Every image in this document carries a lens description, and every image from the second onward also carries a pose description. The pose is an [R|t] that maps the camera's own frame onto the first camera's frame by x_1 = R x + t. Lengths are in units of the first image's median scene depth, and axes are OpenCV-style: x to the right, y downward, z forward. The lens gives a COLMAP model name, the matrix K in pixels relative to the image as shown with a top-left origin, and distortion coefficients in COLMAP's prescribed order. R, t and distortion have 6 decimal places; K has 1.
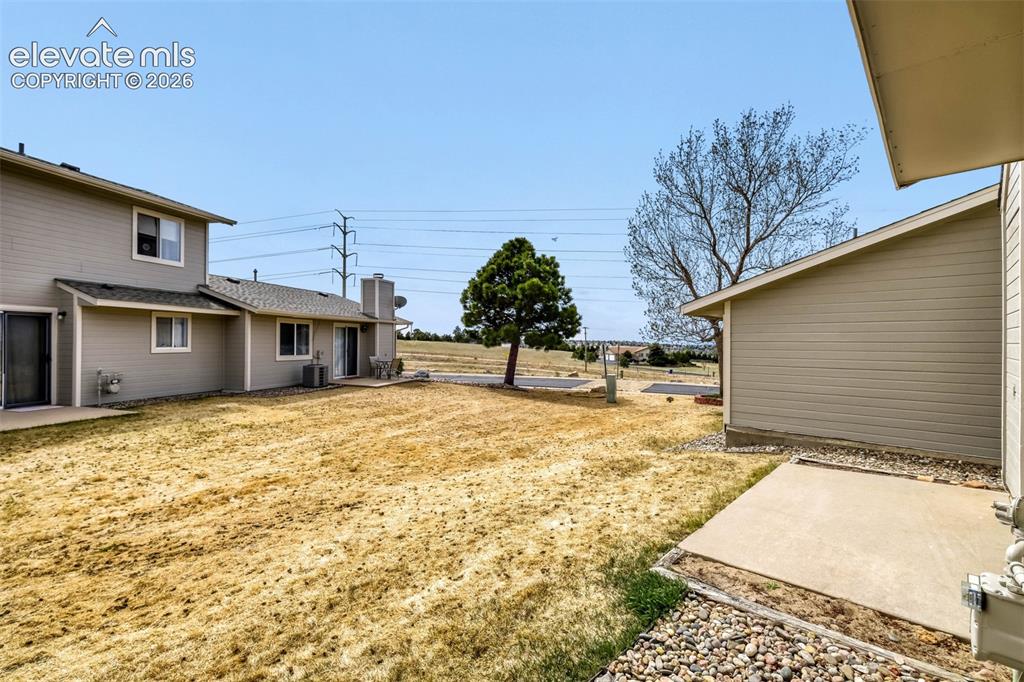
lens RADIAL K [[449.8, 0, 503.5], [0, 449.8, 340.0], [0, 0, 1]] dist [-0.006125, -0.000789]
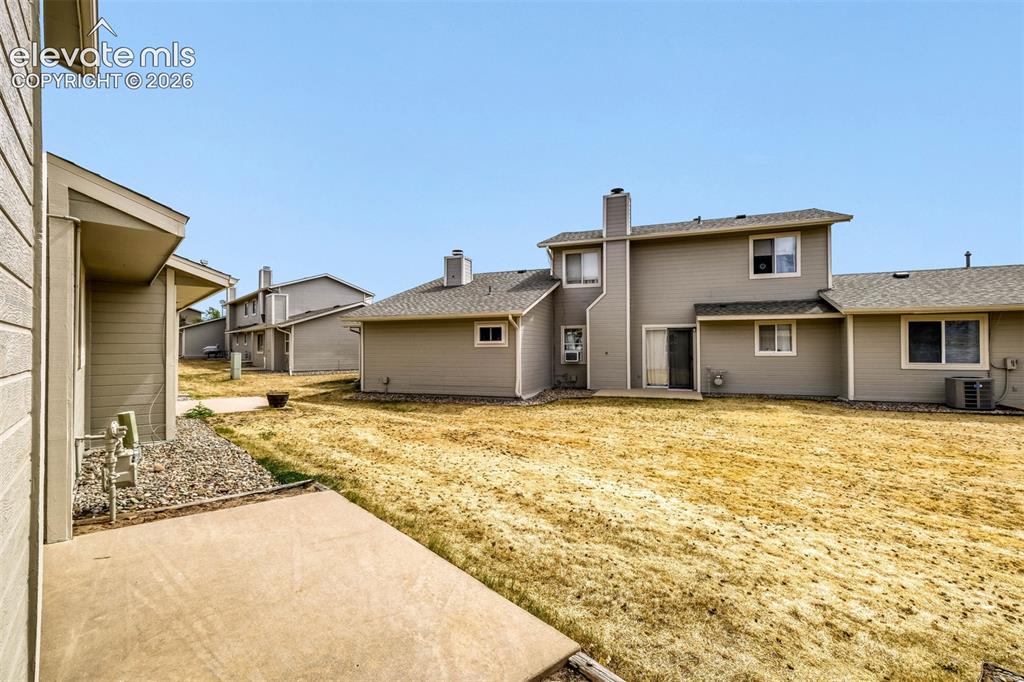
lens RADIAL K [[449.8, 0, 503.5], [0, 449.8, 340.0], [0, 0, 1]] dist [-0.006125, -0.000789]
pose [[-0.096372, -0.022212, -0.995098, 0.423527], [0.006314, 0.999717, -0.022927, 0.009176], [0.995325, -0.008493, -0.096204, 0.410097]]
